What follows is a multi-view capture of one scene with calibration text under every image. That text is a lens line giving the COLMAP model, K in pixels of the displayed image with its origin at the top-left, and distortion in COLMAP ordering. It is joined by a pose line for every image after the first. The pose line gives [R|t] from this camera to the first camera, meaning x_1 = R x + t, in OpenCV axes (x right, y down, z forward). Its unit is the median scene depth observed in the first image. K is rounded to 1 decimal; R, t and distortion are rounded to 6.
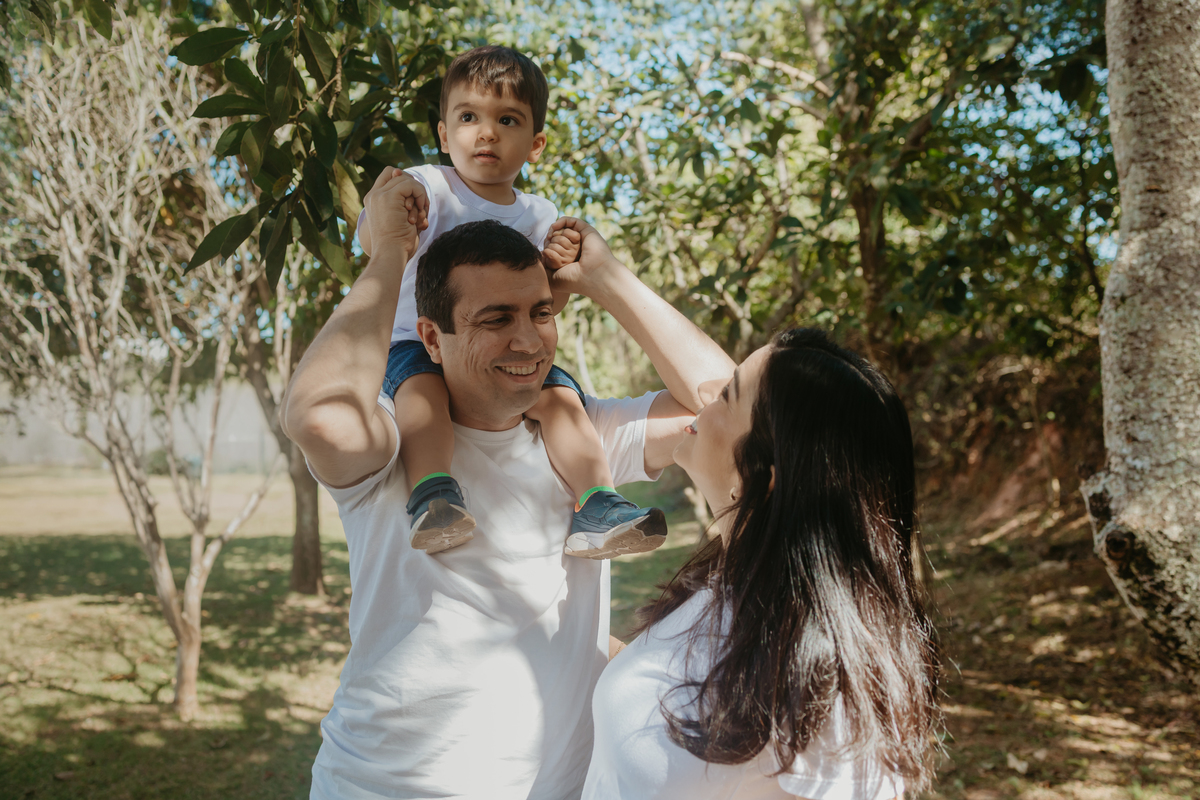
lens RADIAL K [[1133.7, 0, 601.9], [0, 1133.7, 428.3], [0, 0, 1]] dist [0.008237, 0.003696]
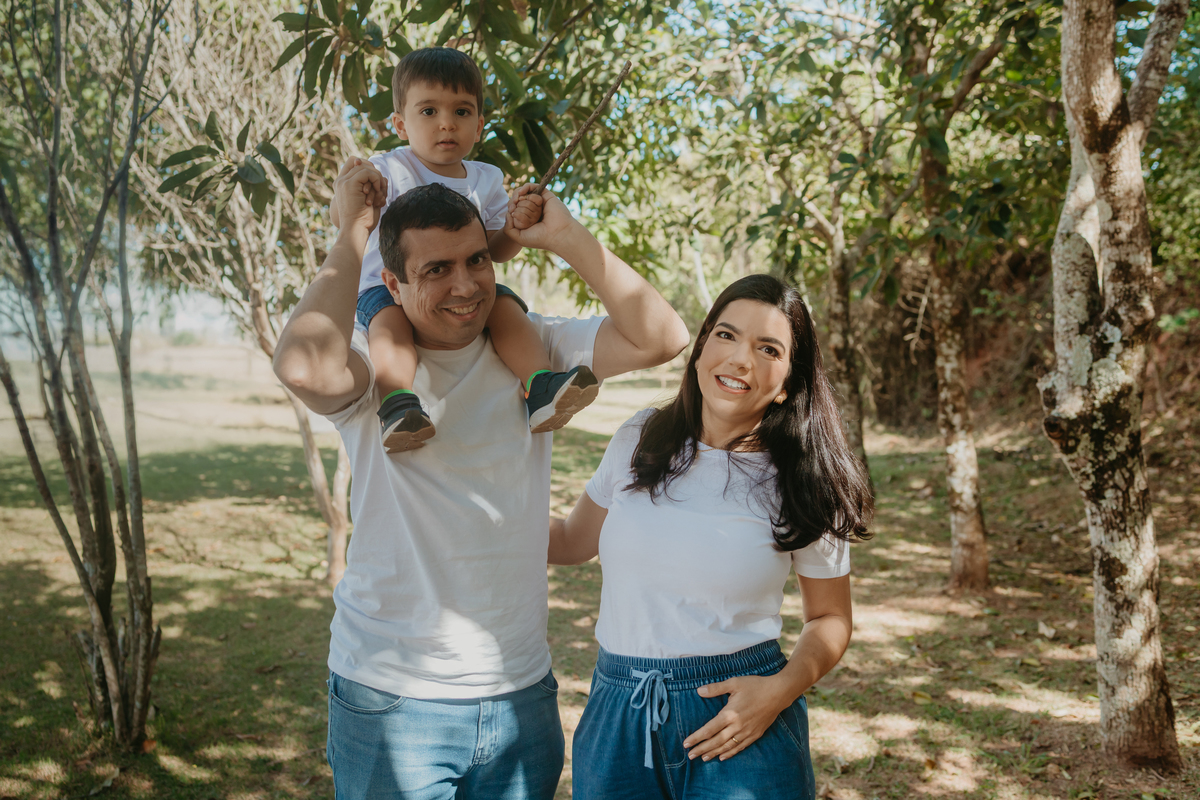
lens RADIAL K [[1164.6, 0, 621.8], [0, 1164.6, 399.3], [0, 0, 1]] dist [-0.018549, -0.005781]
pose [[0.996320, -0.007407, -0.085392, 0.037830], [0.011522, 0.998790, 0.047801, 0.000993], [0.084935, -0.048609, 0.995200, -0.182539]]
